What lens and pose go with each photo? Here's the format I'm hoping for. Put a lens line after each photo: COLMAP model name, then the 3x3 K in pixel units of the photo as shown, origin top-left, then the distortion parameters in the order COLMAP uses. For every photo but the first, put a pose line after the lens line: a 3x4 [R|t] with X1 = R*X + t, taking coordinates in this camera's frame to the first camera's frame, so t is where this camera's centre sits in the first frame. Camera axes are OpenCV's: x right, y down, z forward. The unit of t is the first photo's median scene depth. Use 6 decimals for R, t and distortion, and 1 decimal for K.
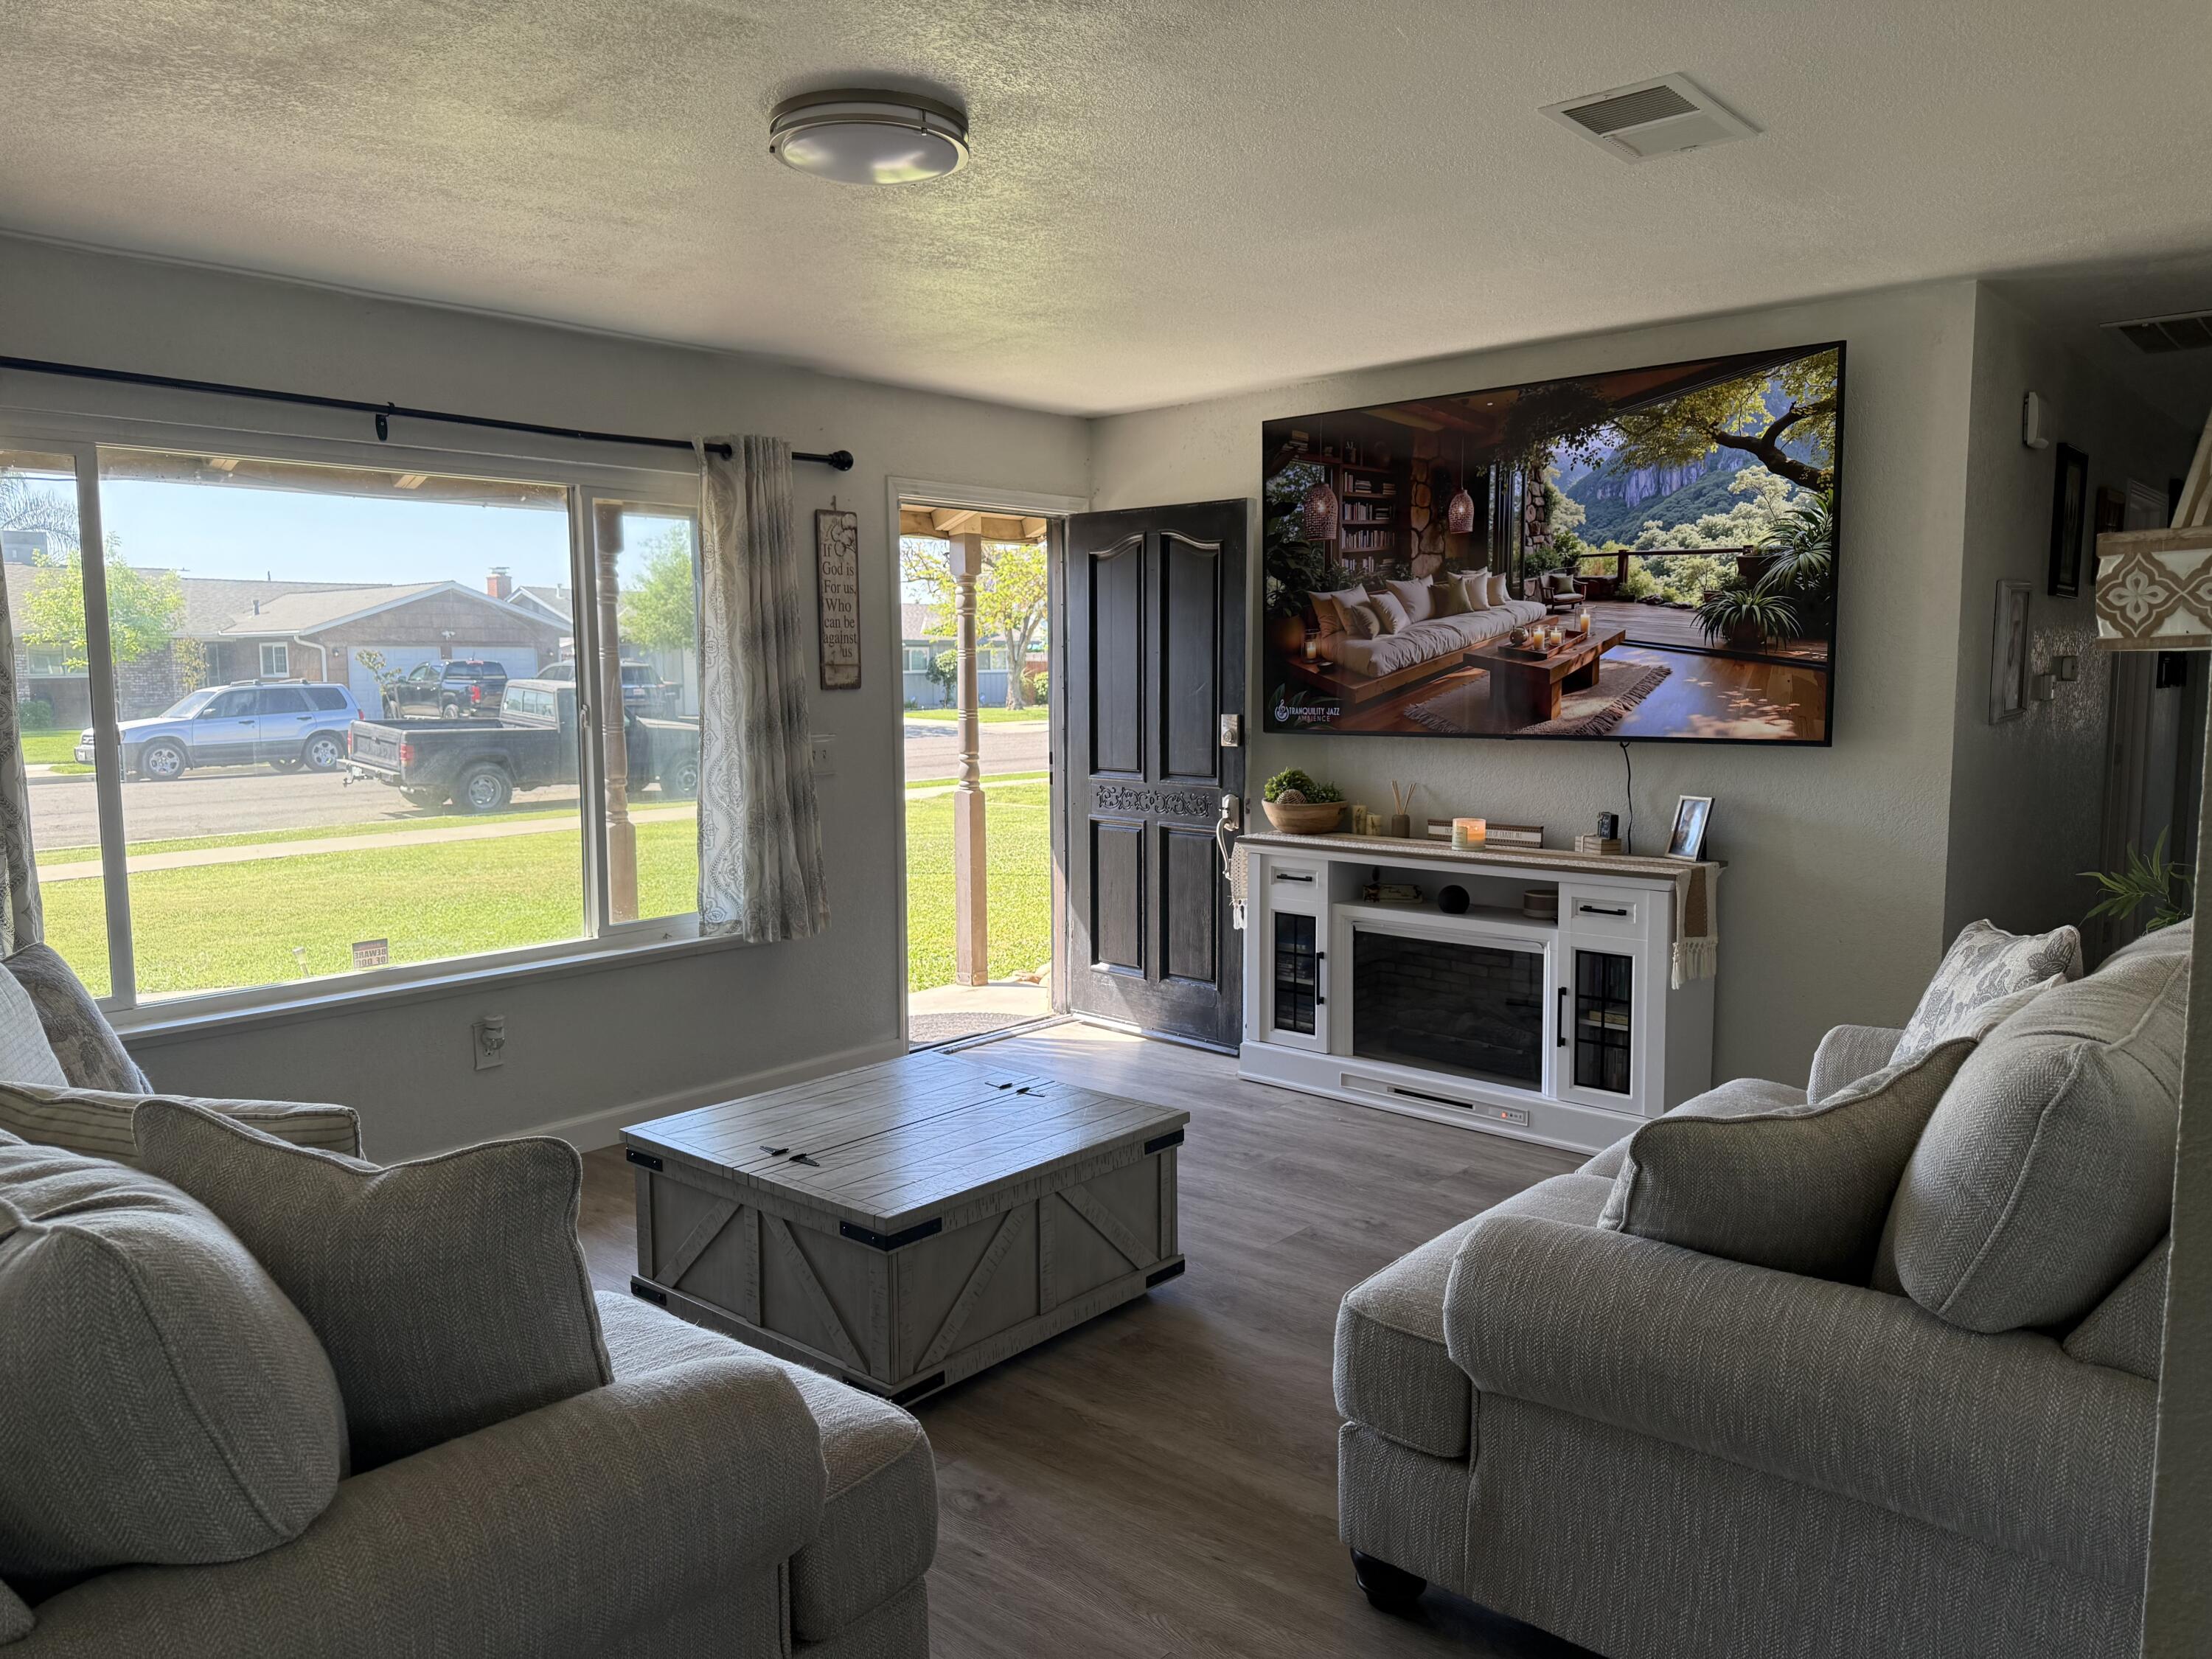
lens RADIAL K [[1579.5, 0, 1106.0], [0, 1579.5, 829.5], [0, 0, 1]] dist [0.158225, -0.221089]
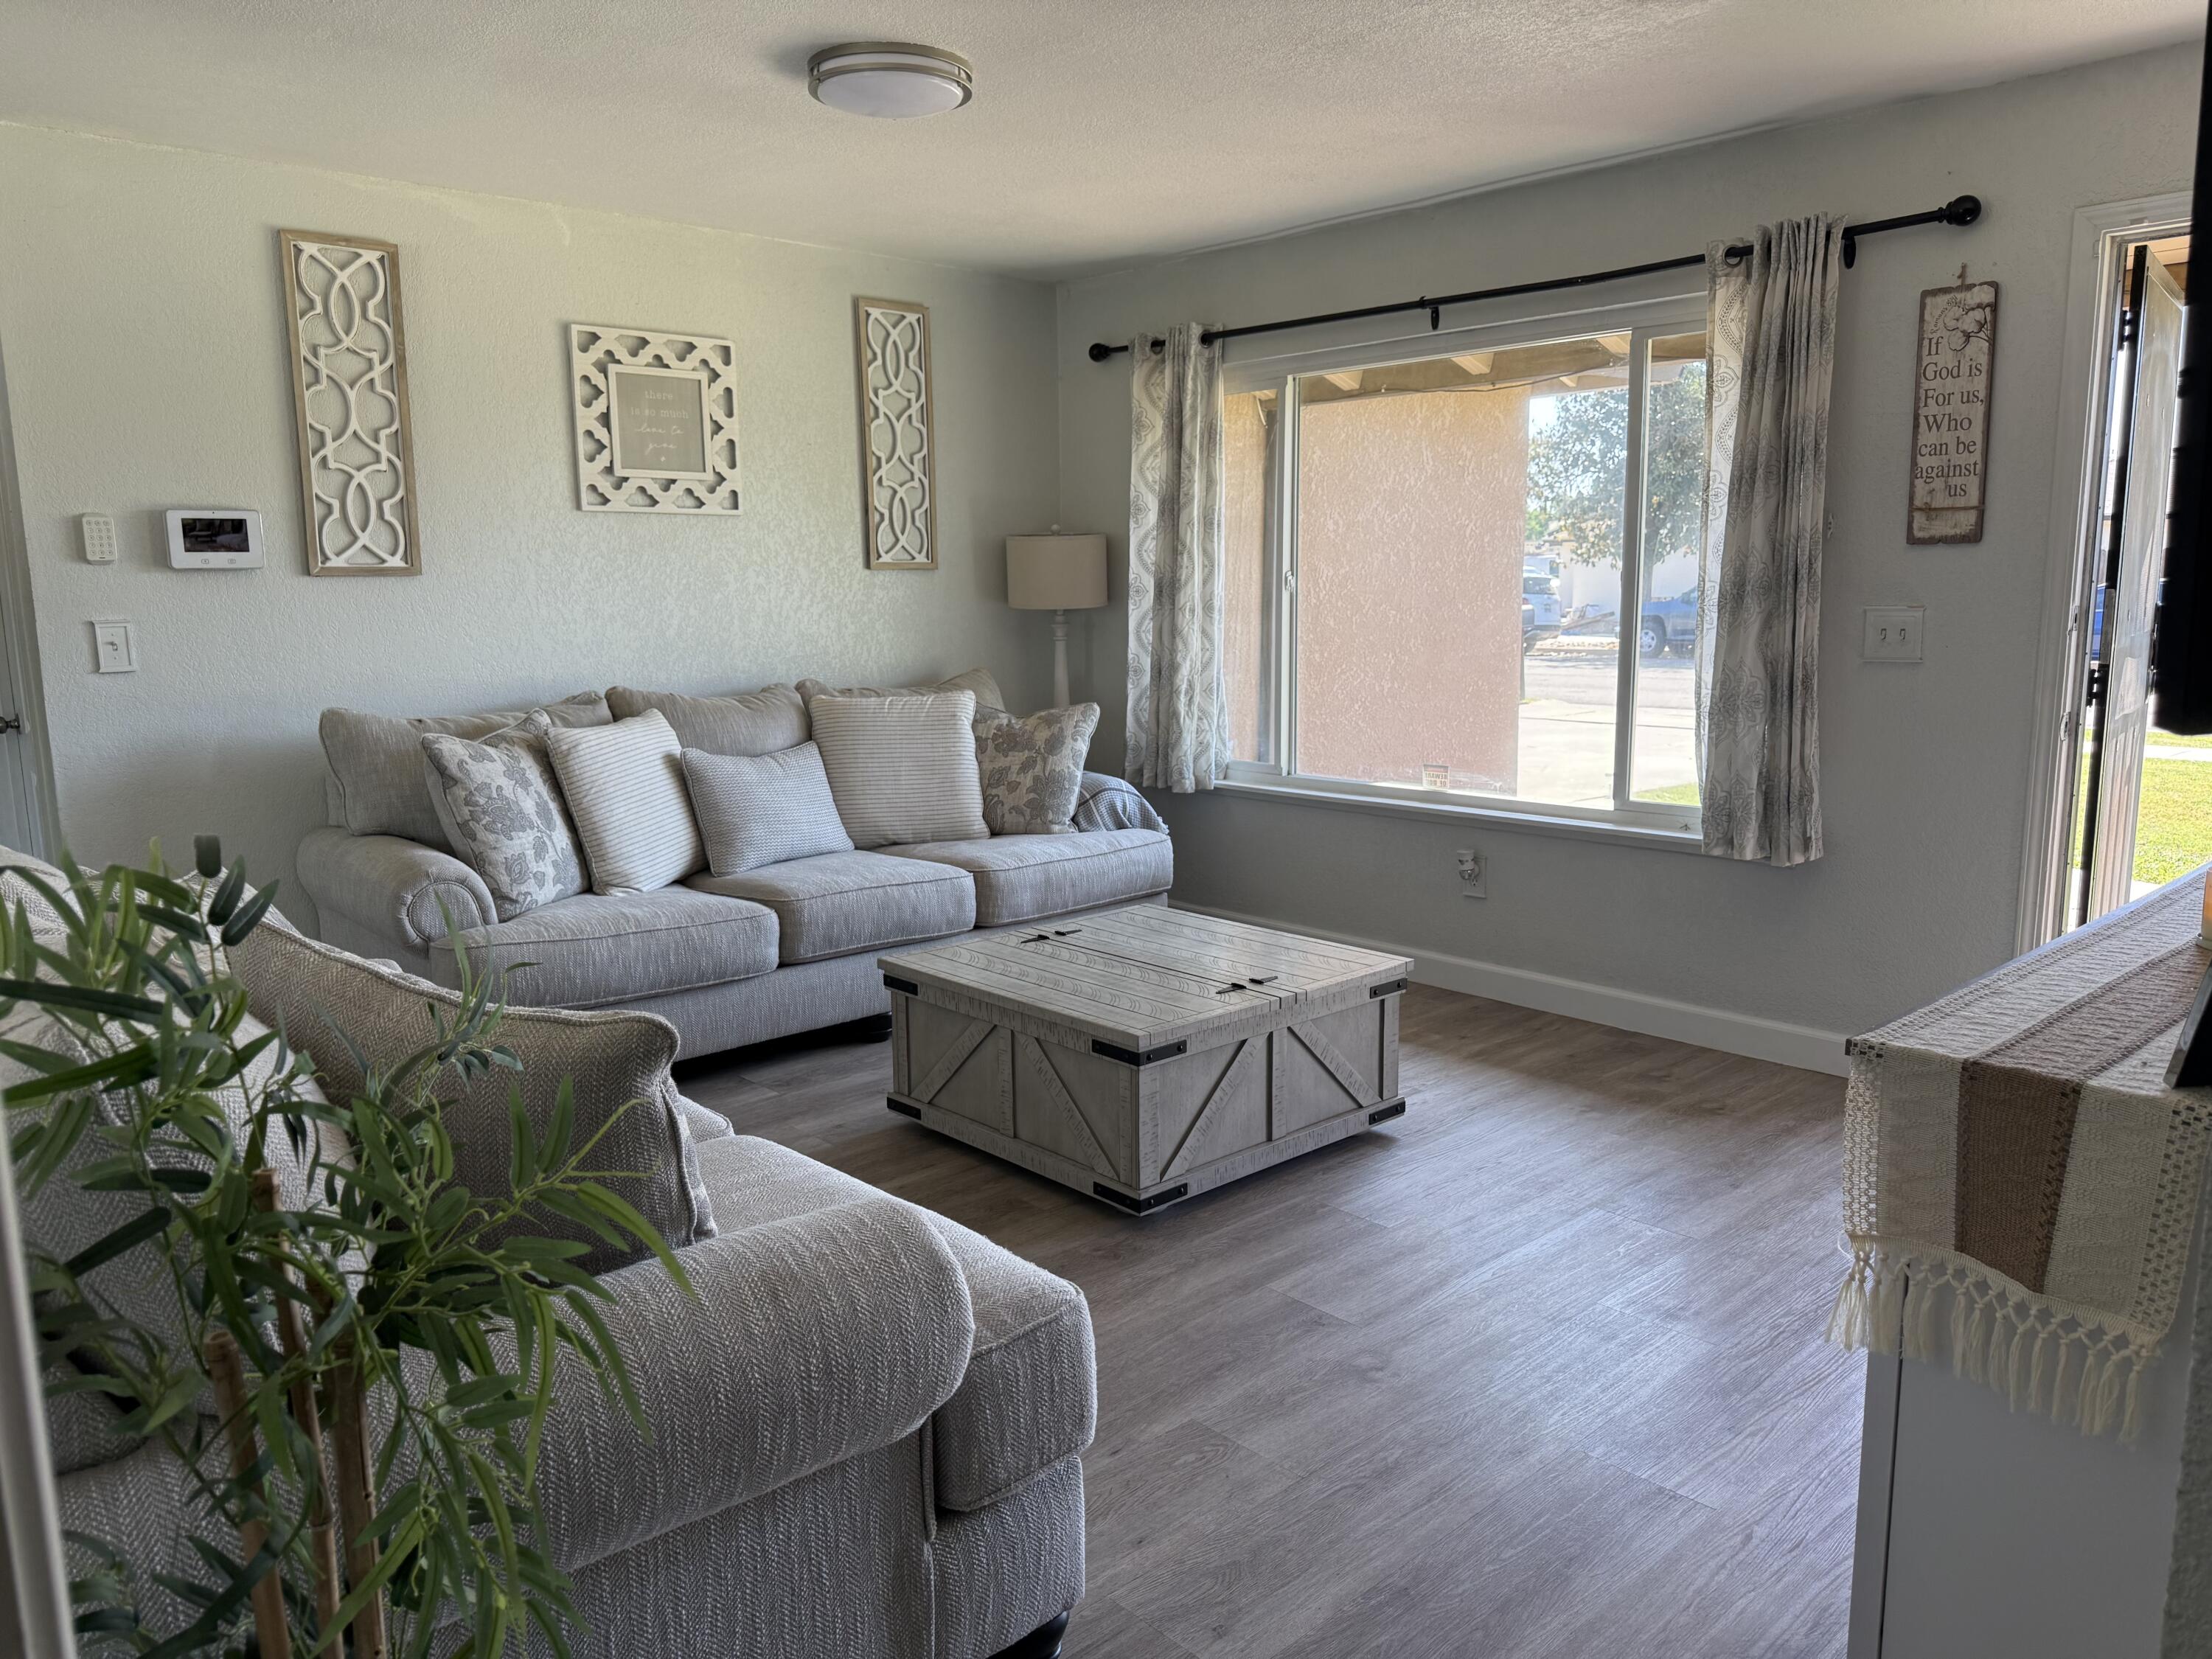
lens RADIAL K [[1579.5, 0, 1106.0], [0, 1579.5, 829.5], [0, 0, 1]] dist [0.158225, -0.221089]
pose [[-0.109846, 0.166928, -0.979831, 0.607679], [-0.091982, 0.979859, 0.177244, -0.058260], [0.989683, 0.109596, -0.092279, 0.722602]]
